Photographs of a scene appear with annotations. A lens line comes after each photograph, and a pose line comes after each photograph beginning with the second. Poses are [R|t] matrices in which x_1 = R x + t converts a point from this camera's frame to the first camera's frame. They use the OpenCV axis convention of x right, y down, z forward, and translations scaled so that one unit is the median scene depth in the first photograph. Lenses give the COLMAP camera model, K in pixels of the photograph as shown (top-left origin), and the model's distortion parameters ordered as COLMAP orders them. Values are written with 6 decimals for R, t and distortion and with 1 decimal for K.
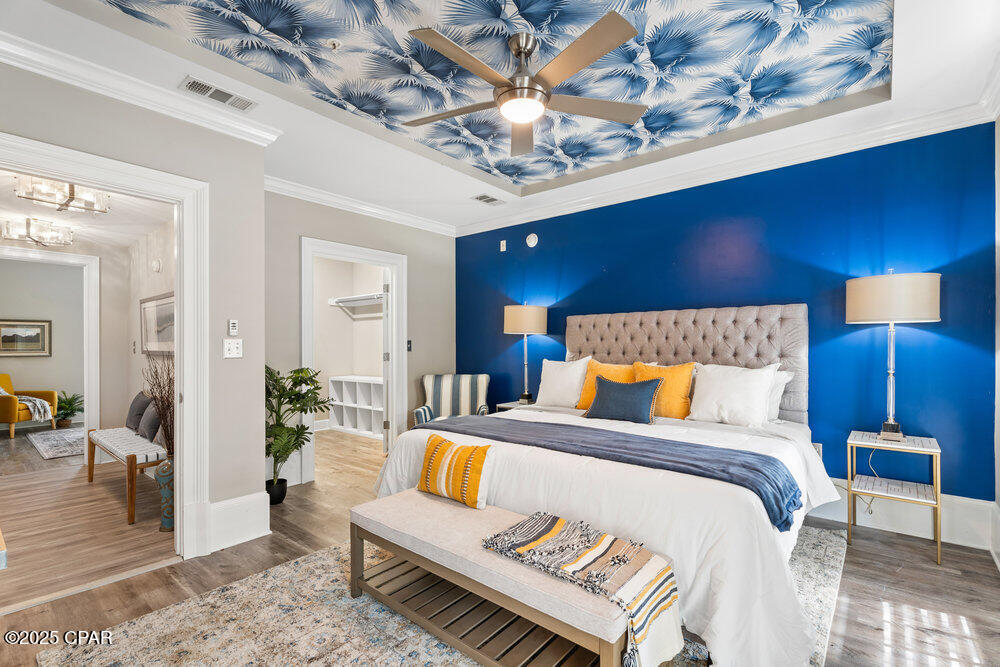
lens RADIAL K [[447.9, 0, 501.1], [0, 447.9, 340.7], [0, 0, 1]] dist [0.000505, 0.000482]
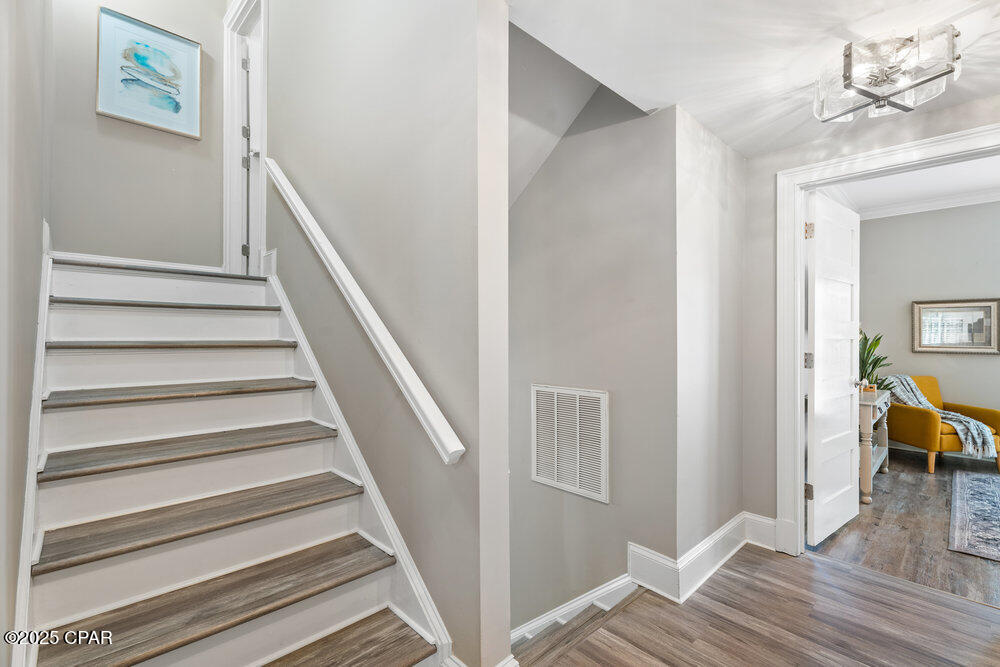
lens RADIAL K [[447.9, 0, 500.0], [0, 447.9, 331.2], [0, 0, 1]] dist [0.000505, 0.000482]
pose [[-0.105357, 0.000014, -0.994435, -0.327280], [-0.003249, 0.999995, 0.000358, 0.004257], [0.994429, 0.003269, -0.105356, 0.397720]]
